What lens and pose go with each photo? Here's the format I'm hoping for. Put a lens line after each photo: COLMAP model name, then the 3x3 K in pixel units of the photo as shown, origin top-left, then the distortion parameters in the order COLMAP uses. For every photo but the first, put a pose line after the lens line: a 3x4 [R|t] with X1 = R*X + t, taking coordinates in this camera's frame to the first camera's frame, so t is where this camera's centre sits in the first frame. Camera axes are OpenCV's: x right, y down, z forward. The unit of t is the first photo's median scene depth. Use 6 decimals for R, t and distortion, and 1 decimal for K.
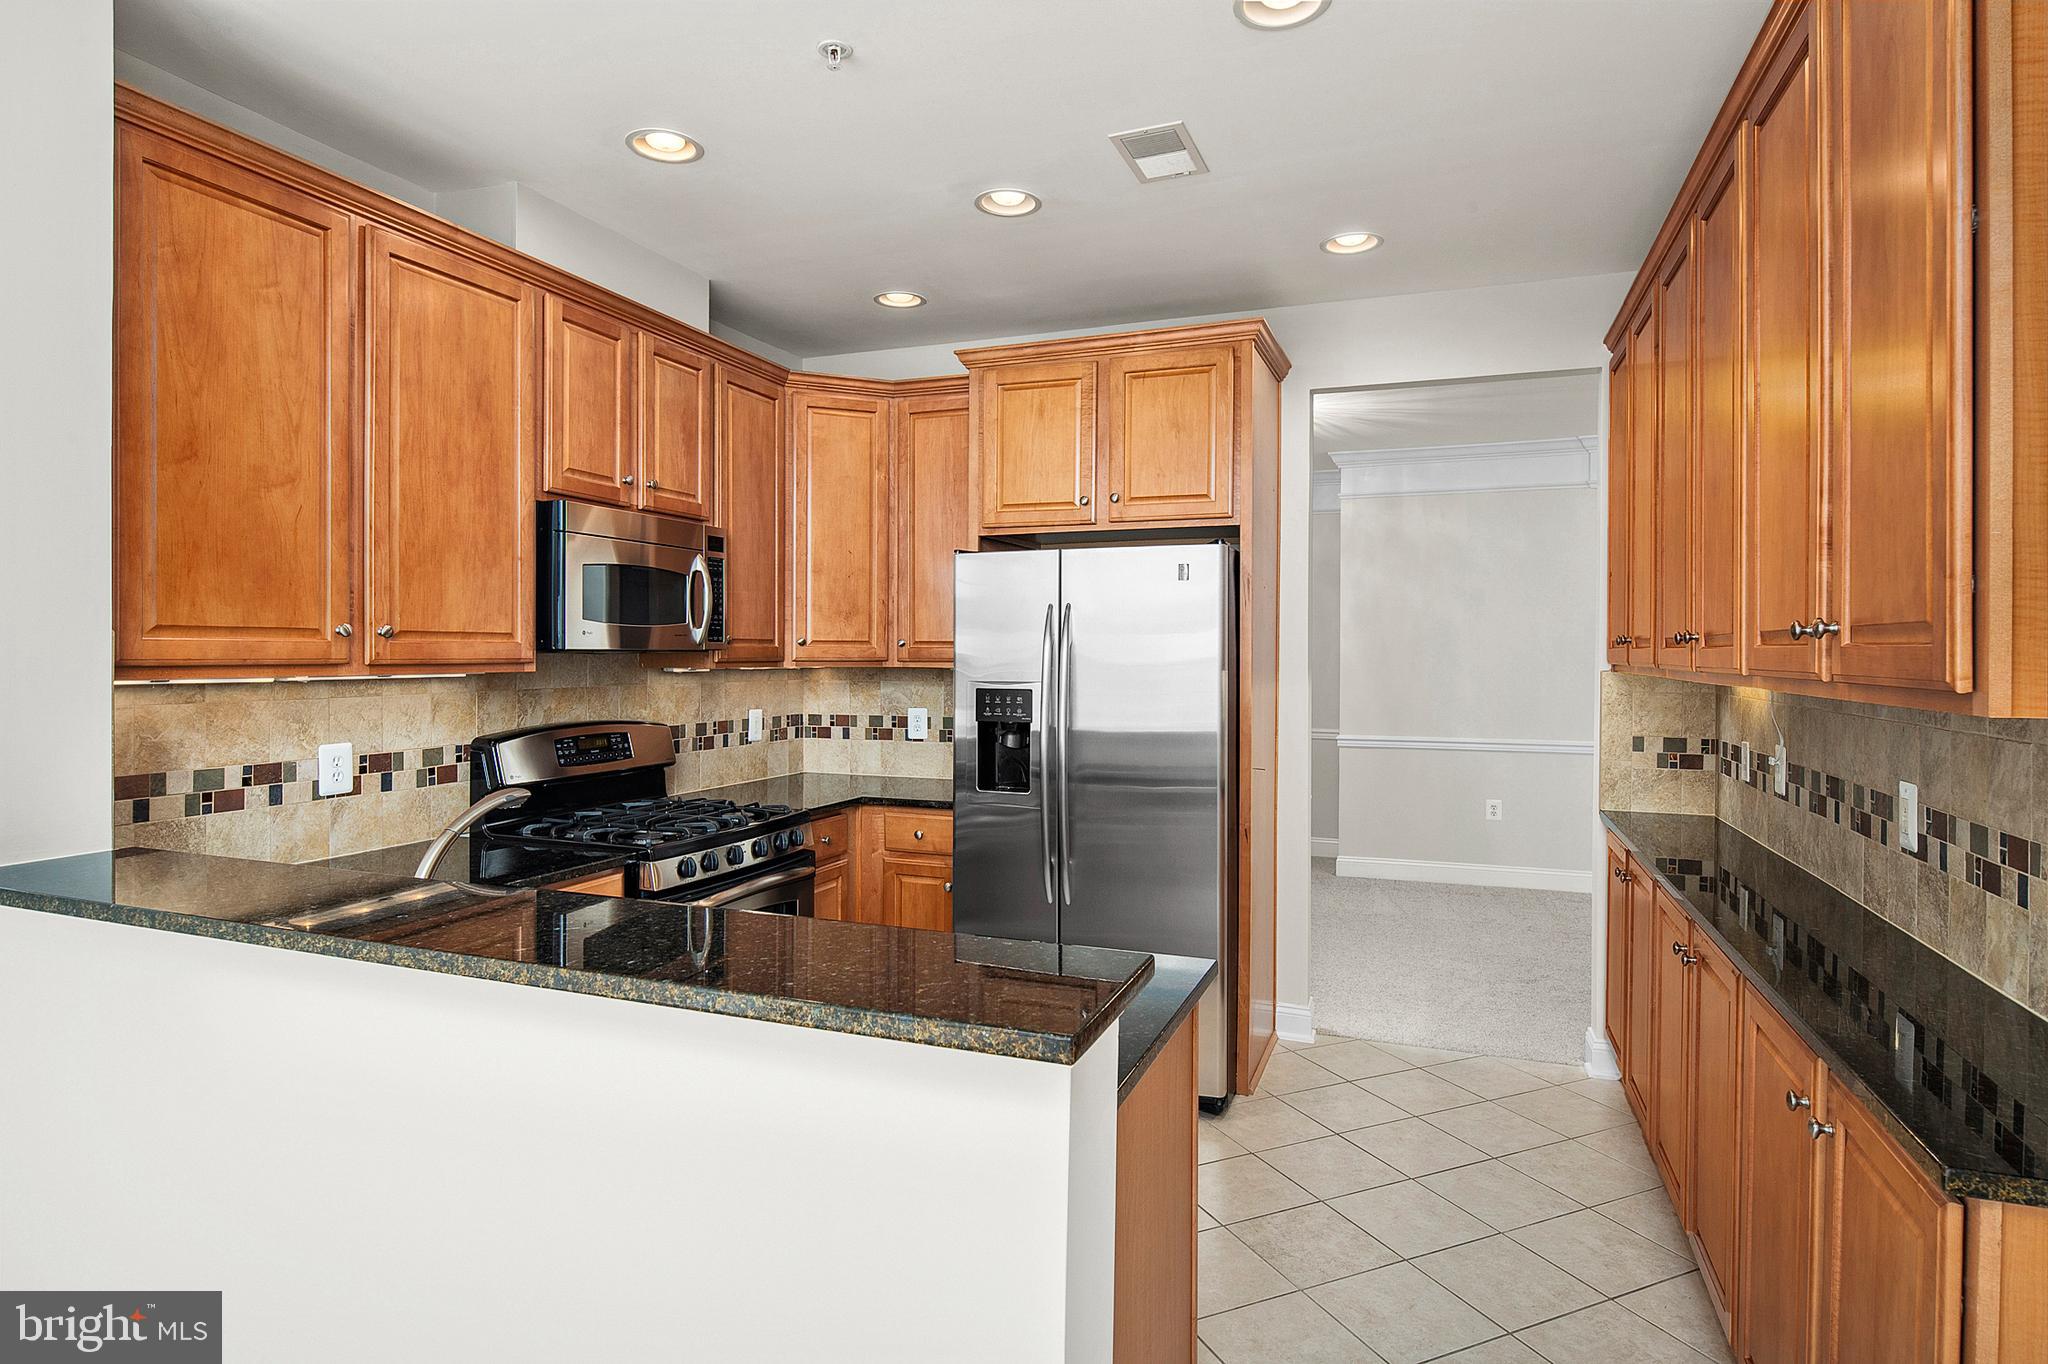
lens RADIAL K [[1105.2, 0, 1029.9], [0, 1105.2, 651.8], [0, 0, 1]] dist [-0.003513, -0.001477]
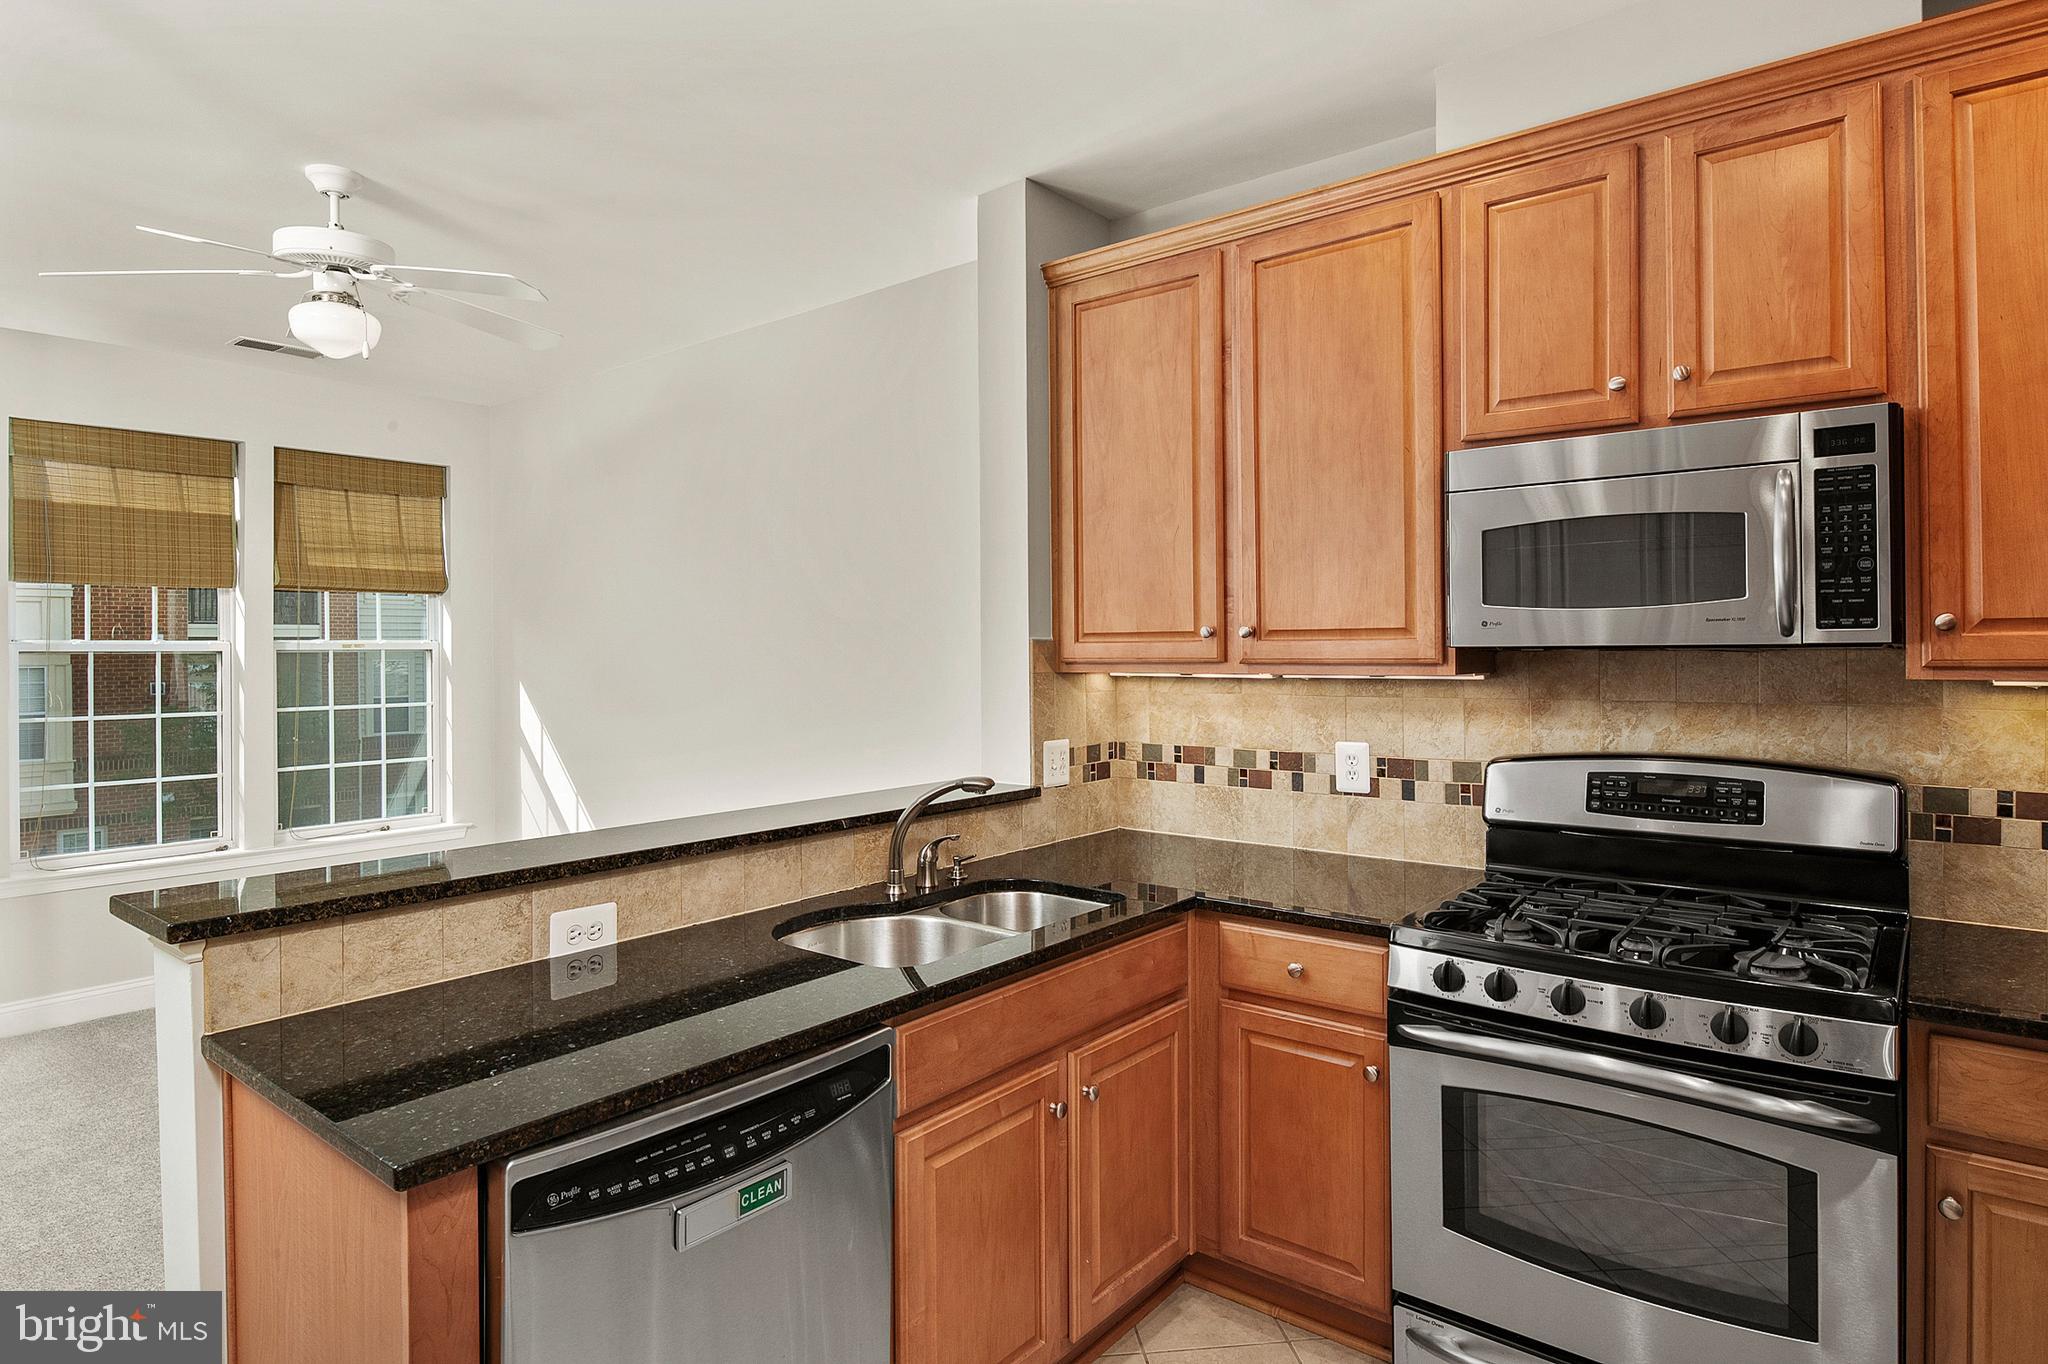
lens RADIAL K [[1105.2, 0, 1029.9], [0, 1105.2, 651.8], [0, 0, 1]] dist [-0.003513, -0.001477]
pose [[-0.297362, -0.004261, -0.954755, 0.431650], [0.003104, 0.999980, -0.005429, 0.005342], [0.954760, -0.004578, -0.297343, 1.040139]]
